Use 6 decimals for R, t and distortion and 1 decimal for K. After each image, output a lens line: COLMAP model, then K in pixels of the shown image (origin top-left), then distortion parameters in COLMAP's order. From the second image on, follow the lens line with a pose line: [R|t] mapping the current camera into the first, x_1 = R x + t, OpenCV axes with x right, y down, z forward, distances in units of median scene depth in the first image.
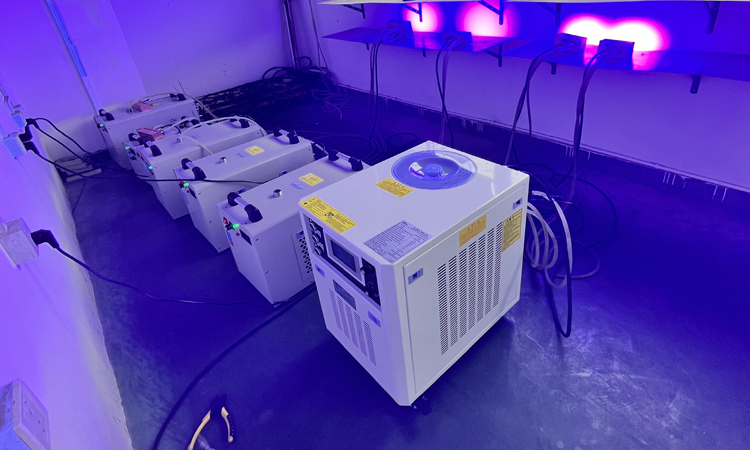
lens RADIAL K [[403.9, 0, 374.4], [0, 403.9, 218.1], [0, 0, 1]] dist [-0.004465, -0.000260]
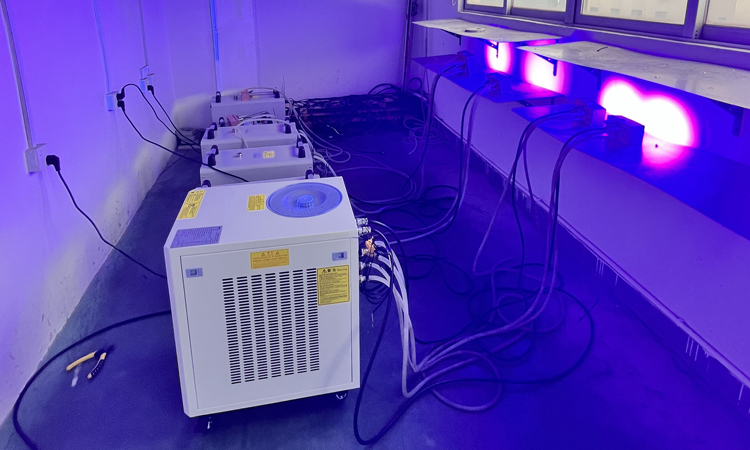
lens RADIAL K [[642.1, 0, 373.7], [0, 642.1, 228.5], [0, 0, 1]] dist [0.002820, 0.004176]
pose [[0.763725, 0.295301, -0.574040, 0.700009], [-0.374492, 0.926984, -0.021374, -0.052650], [0.525814, 0.231297, 0.818548, -0.081219]]
